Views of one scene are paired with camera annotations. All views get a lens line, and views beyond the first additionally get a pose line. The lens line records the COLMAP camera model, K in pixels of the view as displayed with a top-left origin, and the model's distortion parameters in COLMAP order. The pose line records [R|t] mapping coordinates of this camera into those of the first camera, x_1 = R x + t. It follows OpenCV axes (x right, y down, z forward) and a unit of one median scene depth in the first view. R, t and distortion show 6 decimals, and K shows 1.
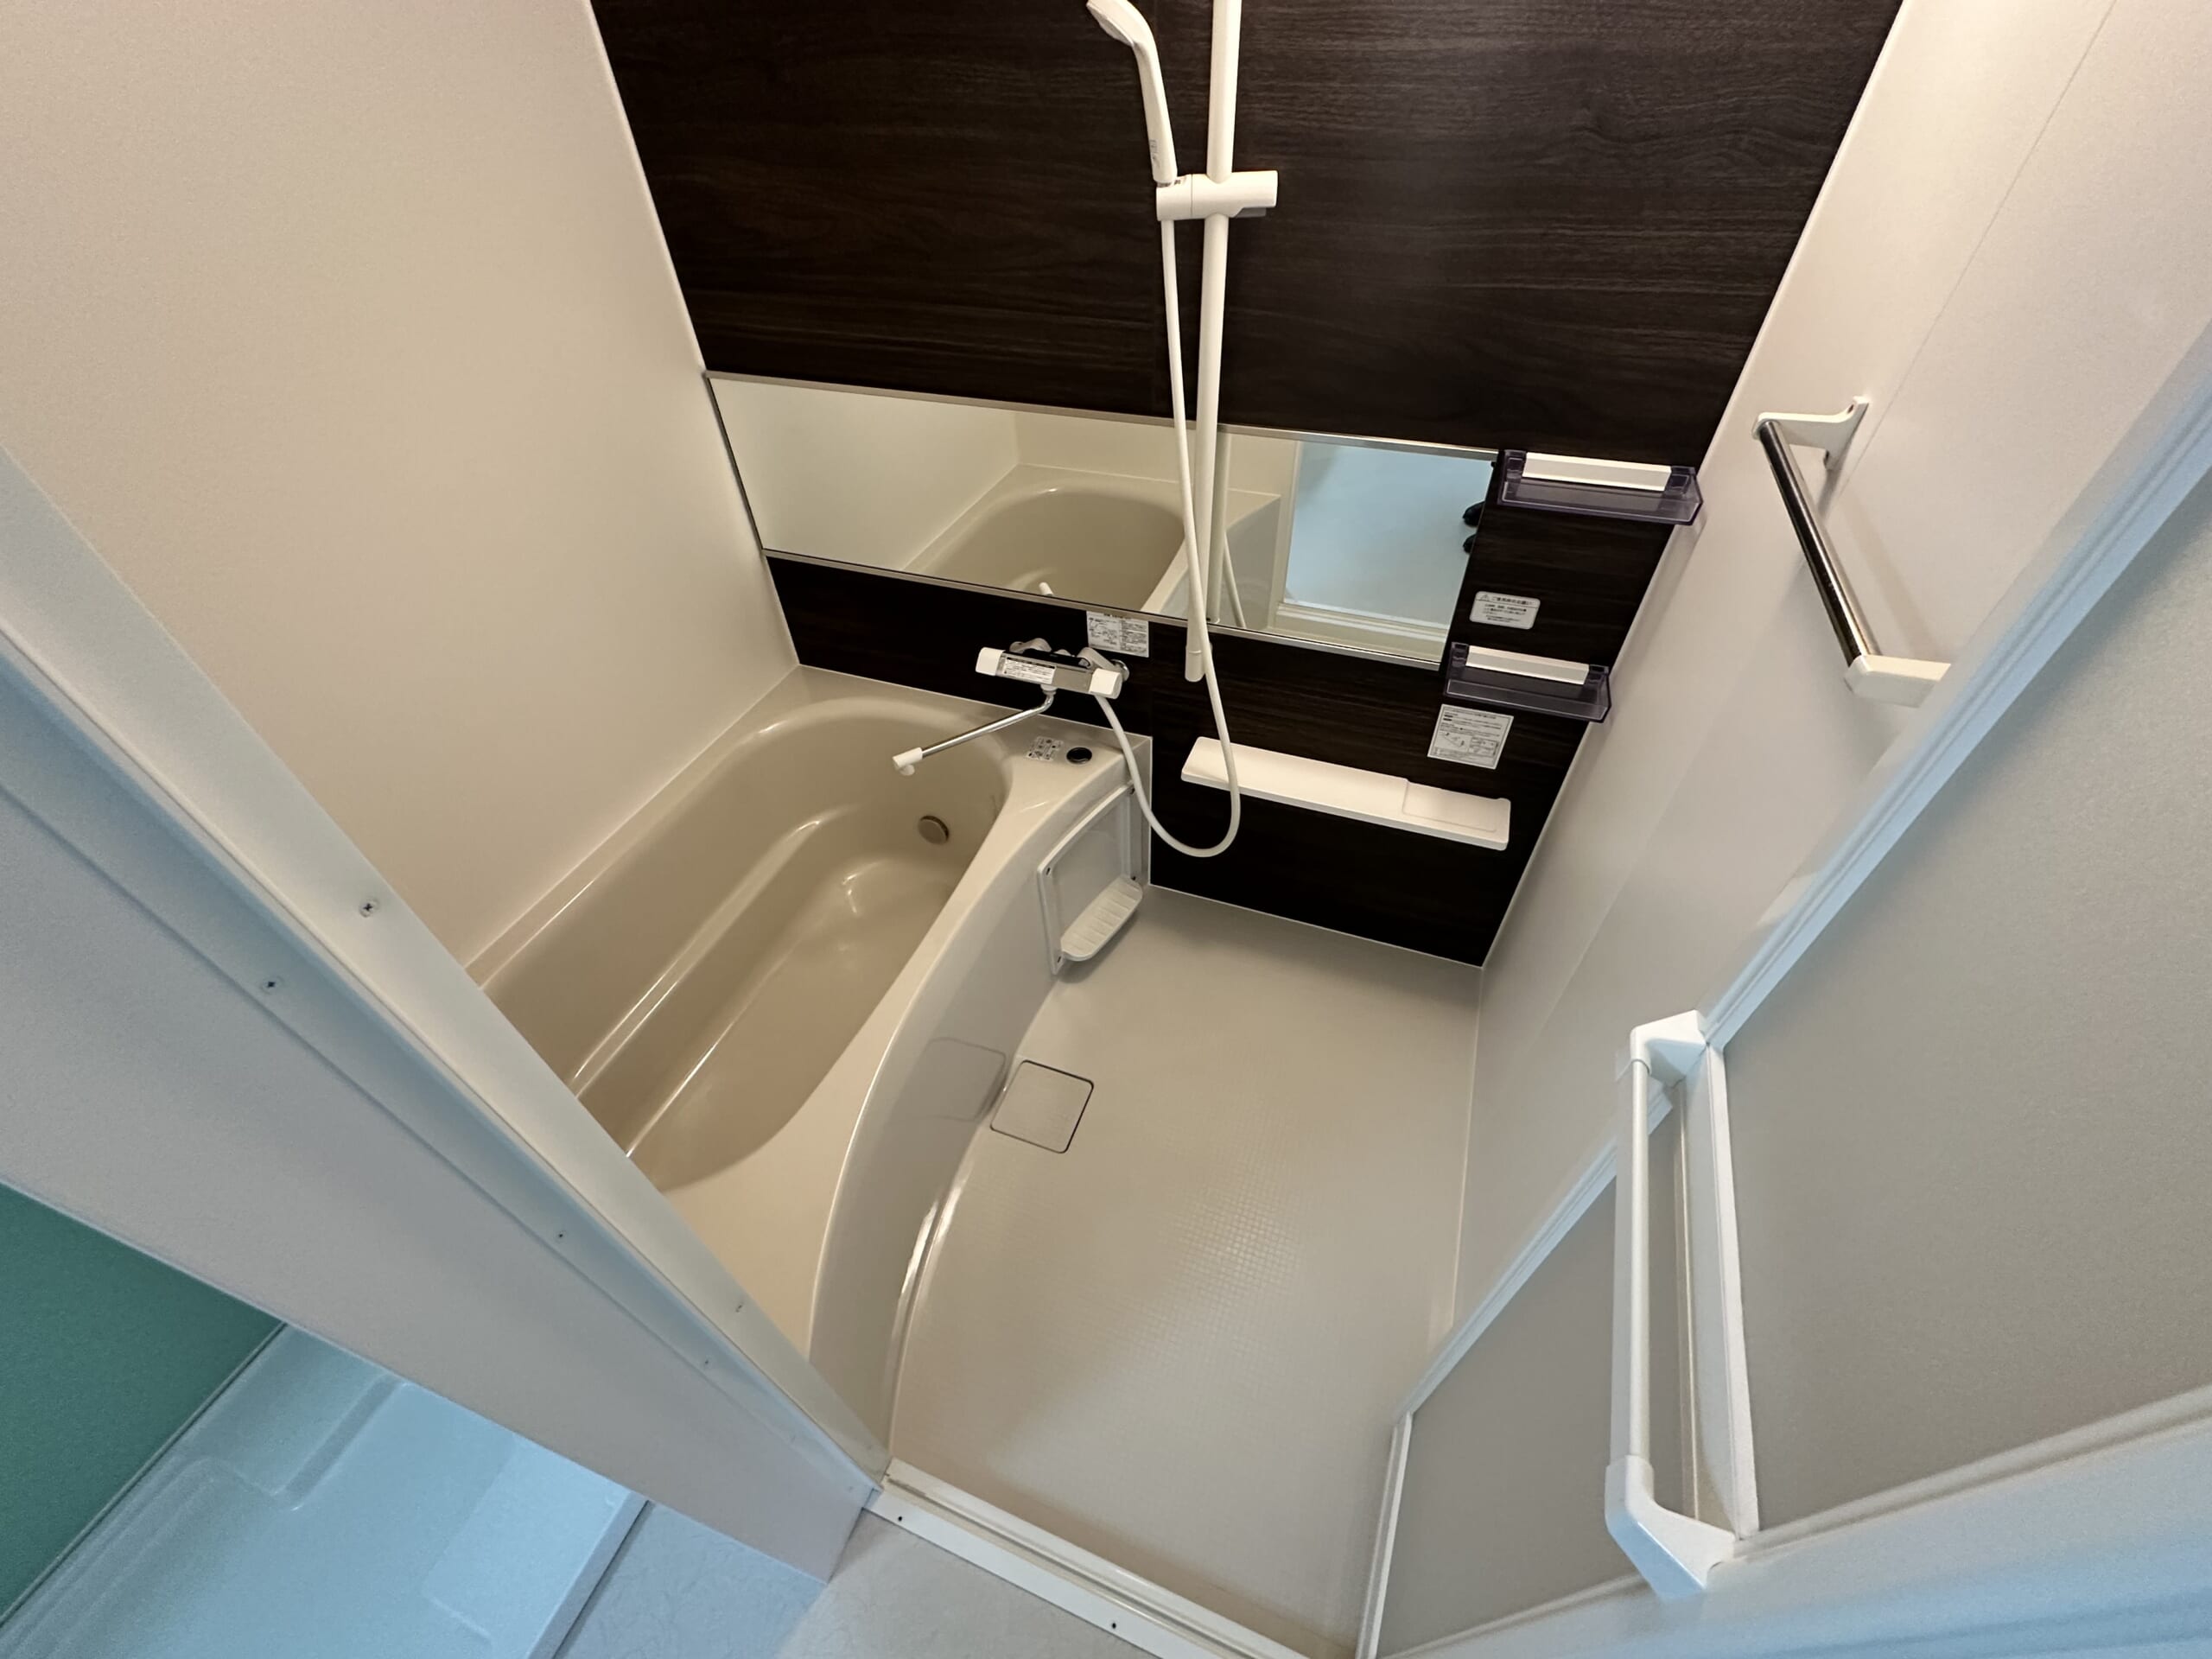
lens RADIAL K [[880.1, 0, 1102.9], [0, 880.1, 827.5], [0, 0, 1]] dist [-0.001991, 0.000493]
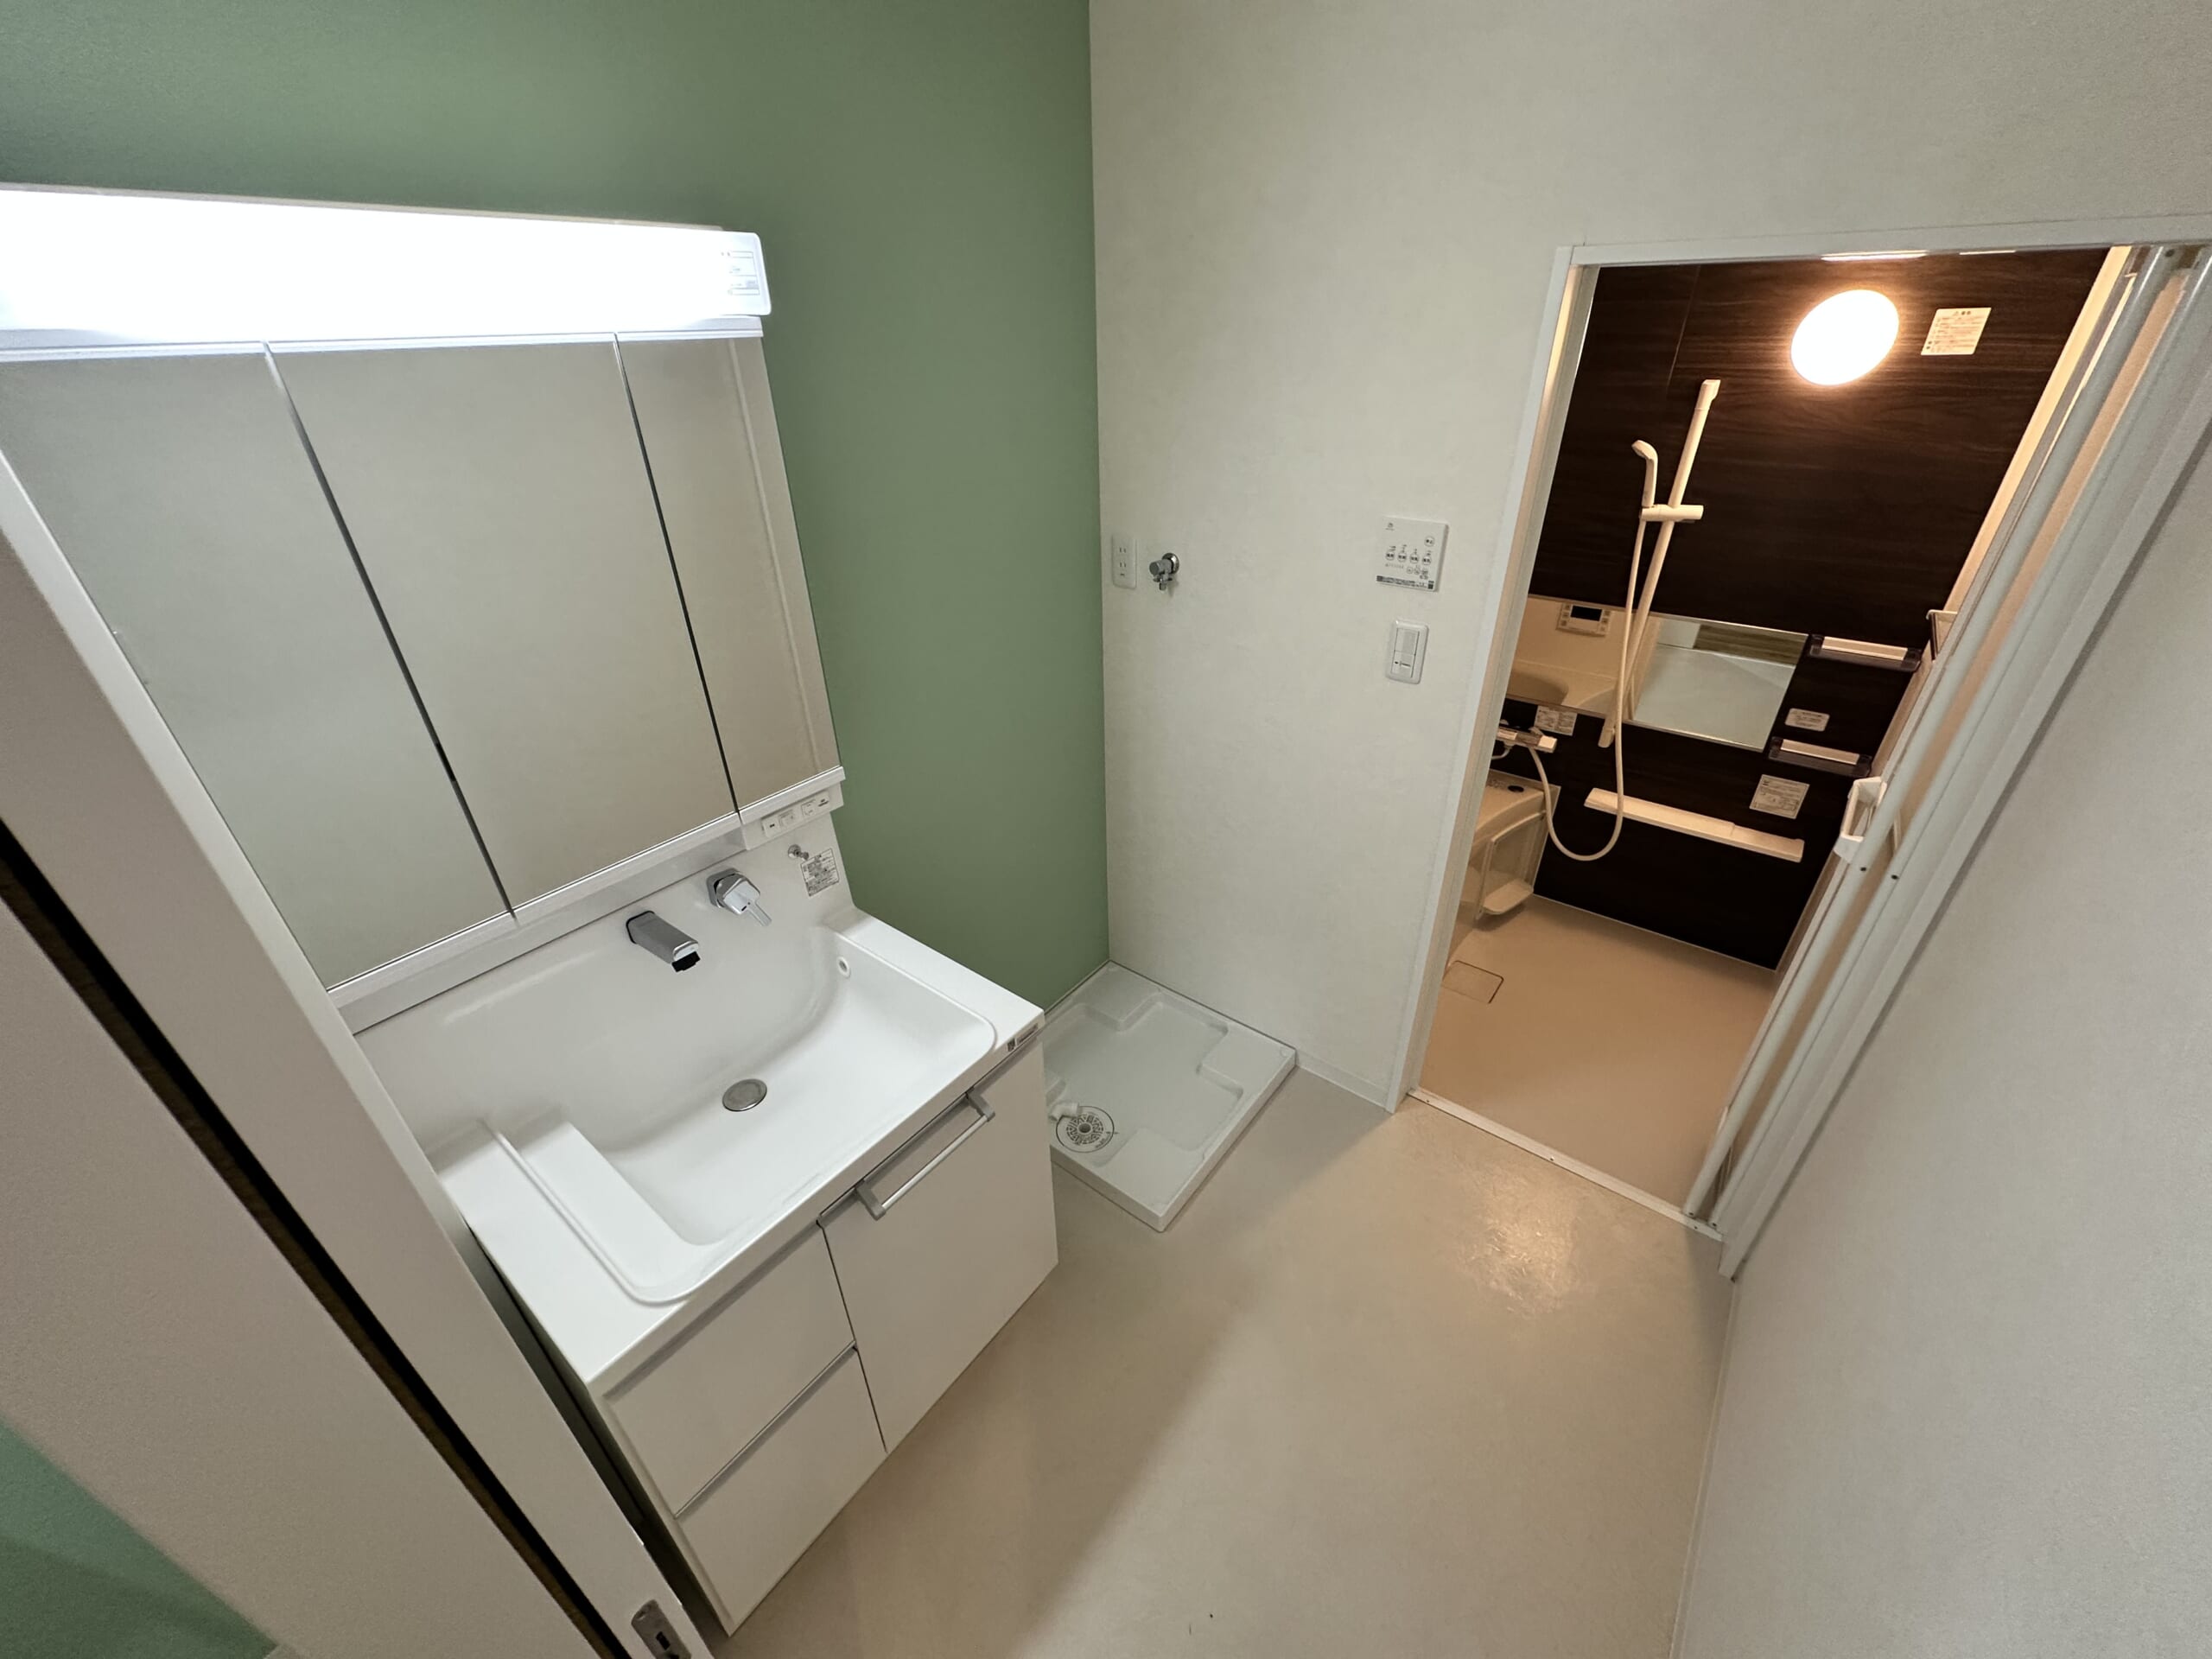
lens RADIAL K [[880.1, 0, 1113.1], [0, 880.1, 828.9], [0, 0, 1]] dist [-0.001991, 0.000493]
pose [[0.957367, 0.159583, -0.240794, -0.422835], [-0.209861, 0.957033, -0.200118, 0.599066], [0.198512, 0.242119, 0.949722, -0.911849]]
